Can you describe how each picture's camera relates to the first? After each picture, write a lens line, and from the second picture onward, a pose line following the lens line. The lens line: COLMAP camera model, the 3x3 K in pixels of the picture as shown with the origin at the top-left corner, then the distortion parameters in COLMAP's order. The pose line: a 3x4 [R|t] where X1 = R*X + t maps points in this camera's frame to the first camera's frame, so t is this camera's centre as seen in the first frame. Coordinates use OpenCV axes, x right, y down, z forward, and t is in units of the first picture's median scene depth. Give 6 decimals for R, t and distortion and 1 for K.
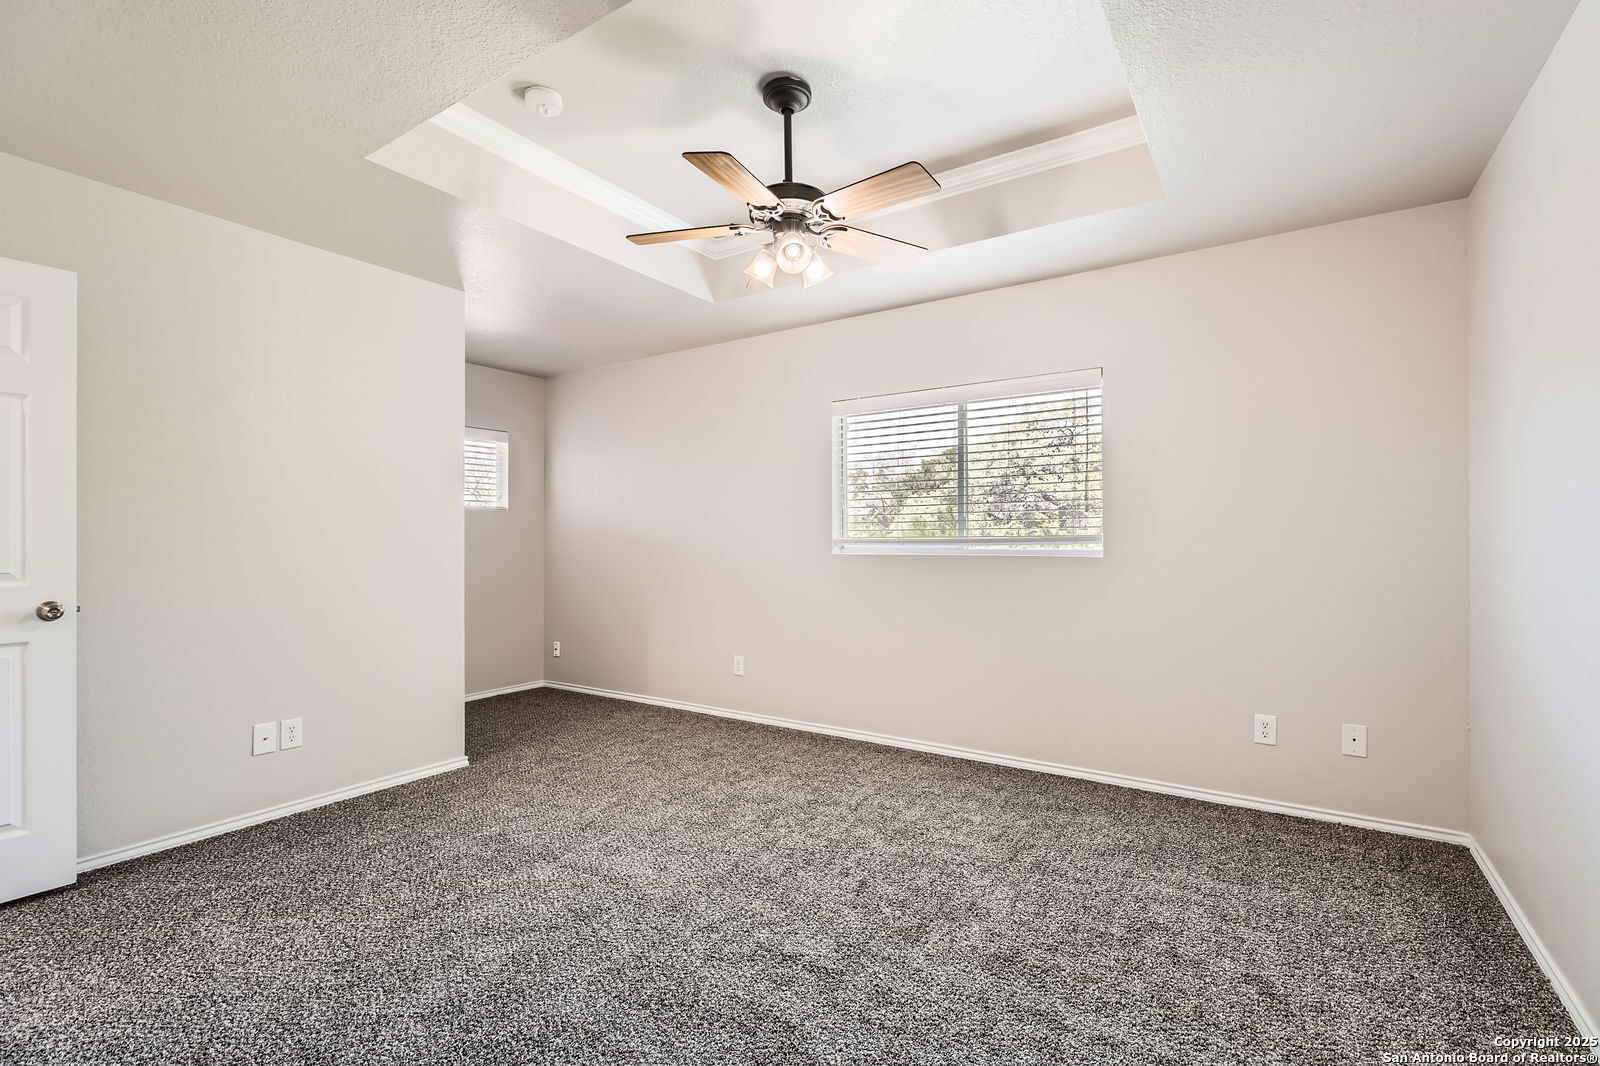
lens RADIAL K [[730.3, 0, 800.0], [0, 730.3, 533.0], [0, 0, 1]] dist [0.001307, 0.000177]
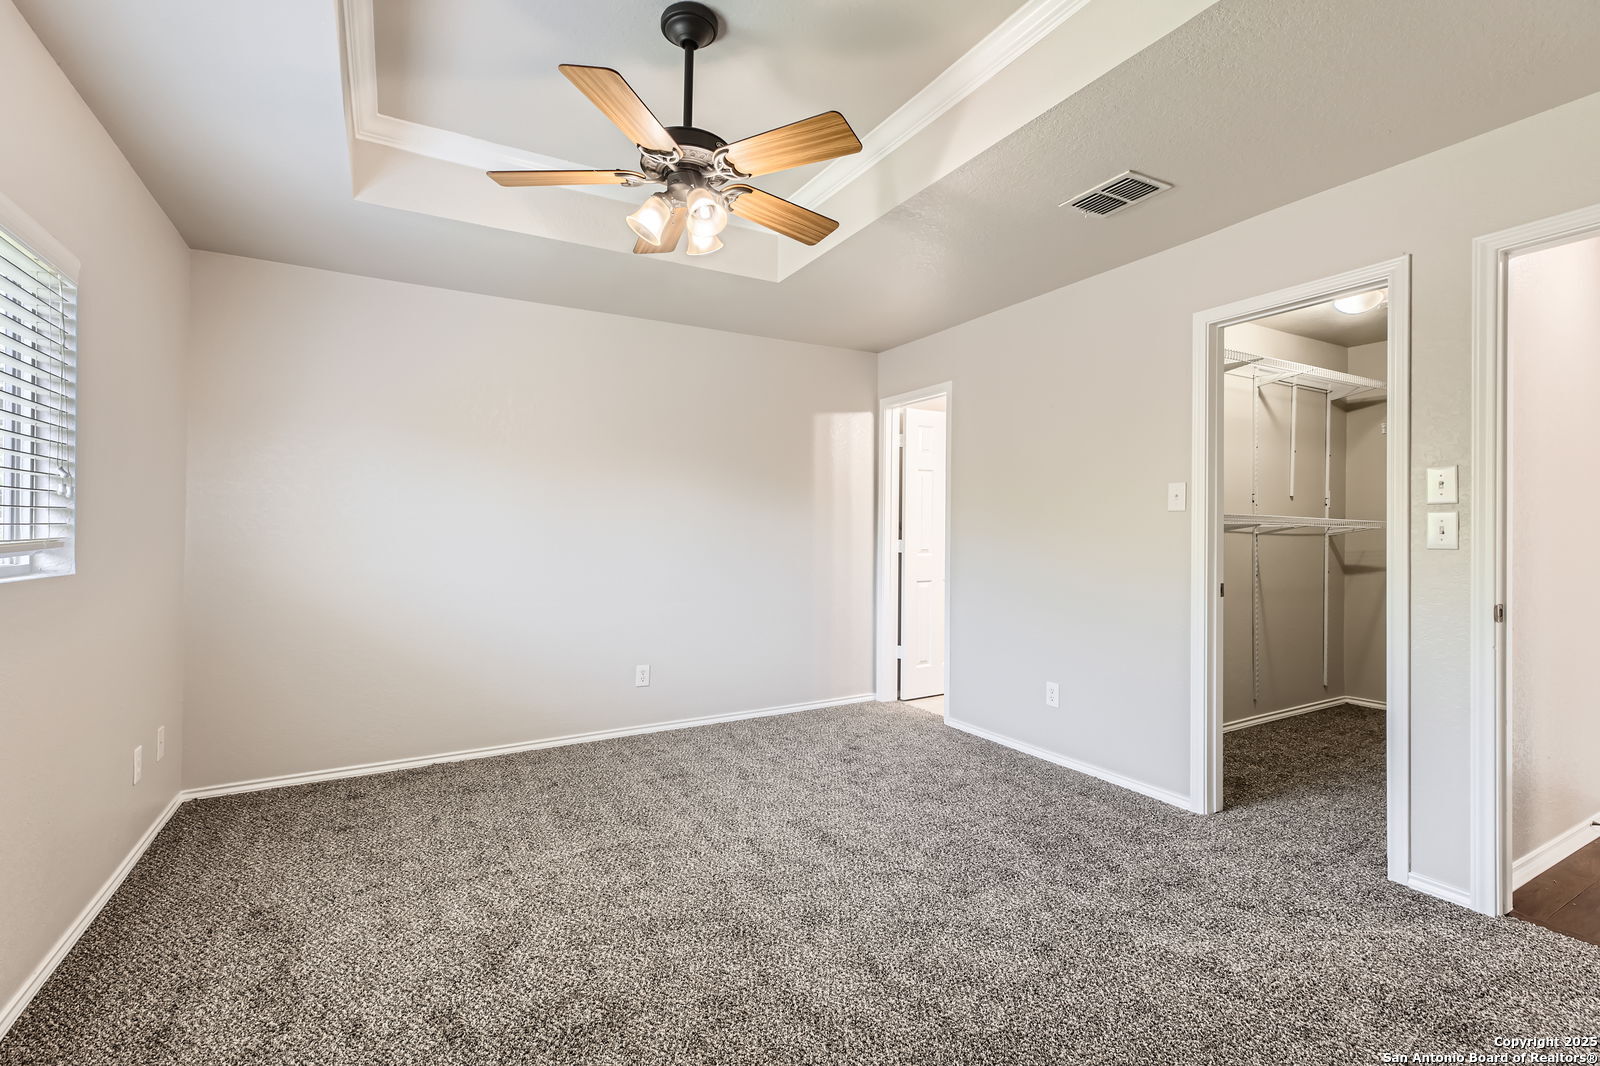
lens RADIAL K [[721.0, 0, 798.8], [0, 721.0, 543.4], [0, 0, 1]] dist [0.000788, 0.000114]
pose [[-0.891031, 0.002053, 0.453938, -0.444040], [0.011020, 0.999793, 0.017109, 0.004156], [-0.453809, 0.020247, -0.890869, 1.426485]]
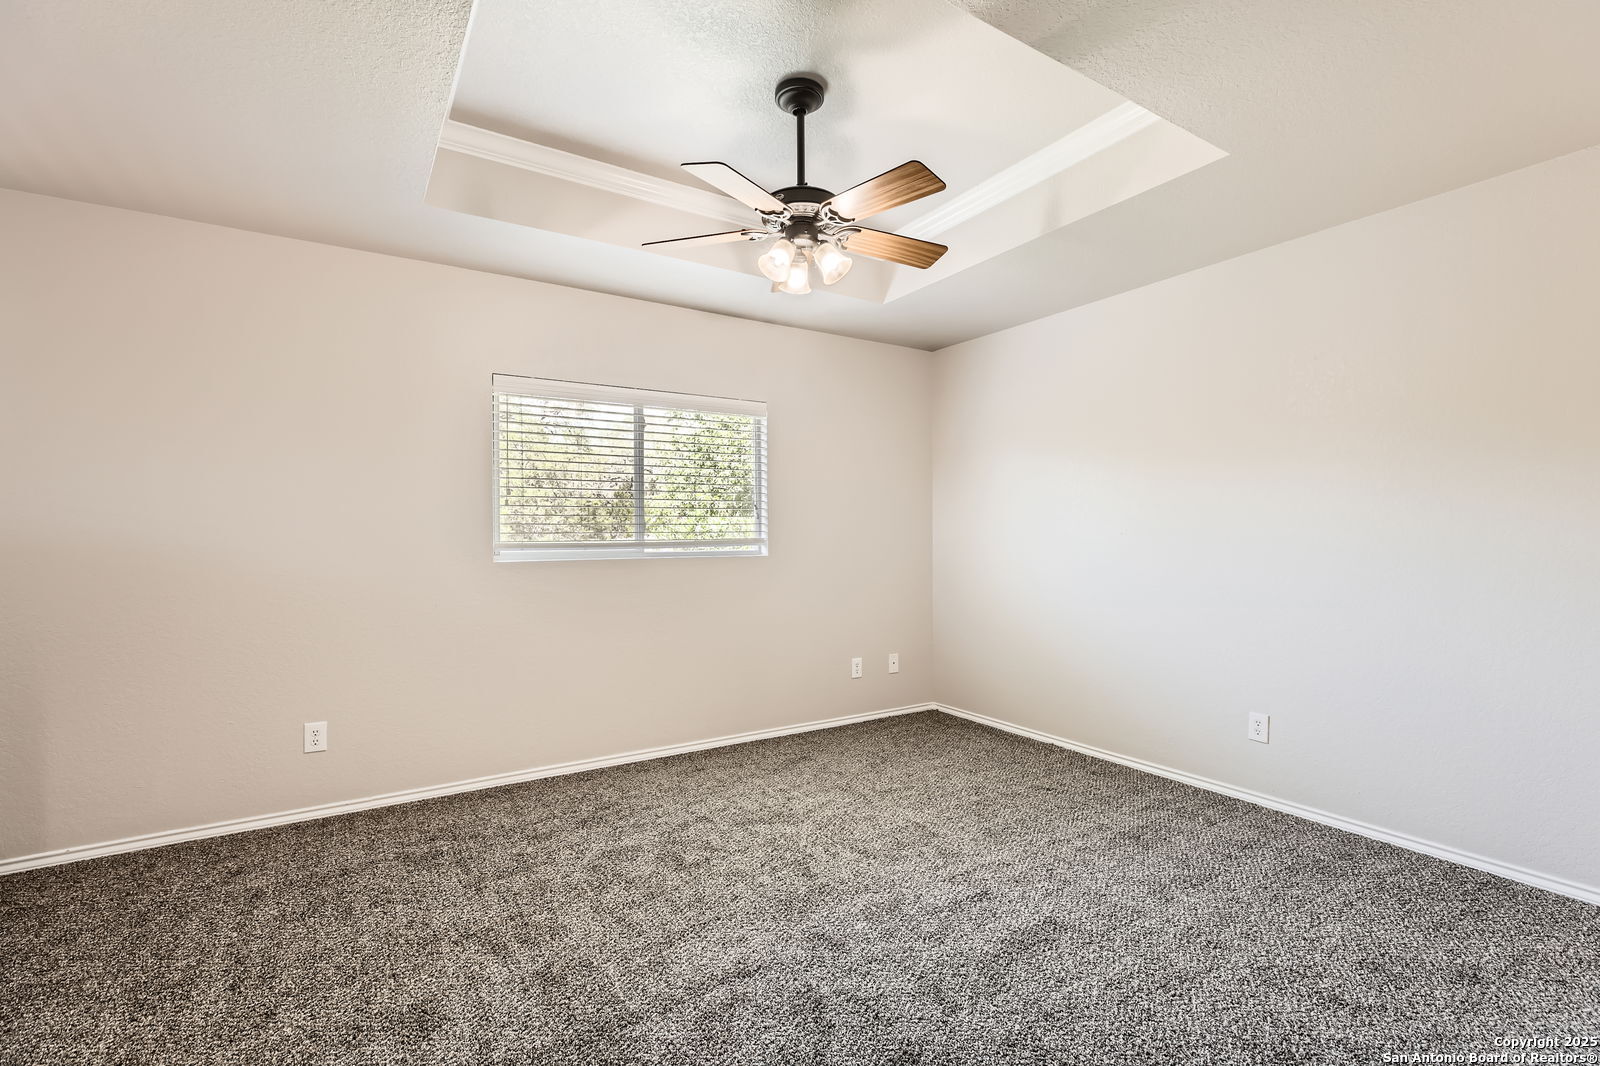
lens RADIAL K [[724.9, 0, 804.6], [0, 724.9, 529.4], [0, 0, 1]] dist [0.000702, 0.000192]
pose [[0.401900, 0.010821, 0.915620, -0.783616], [-0.000386, 0.999932, -0.011648, 0.002714], [-0.915683, 0.004328, 0.401877, 0.512656]]
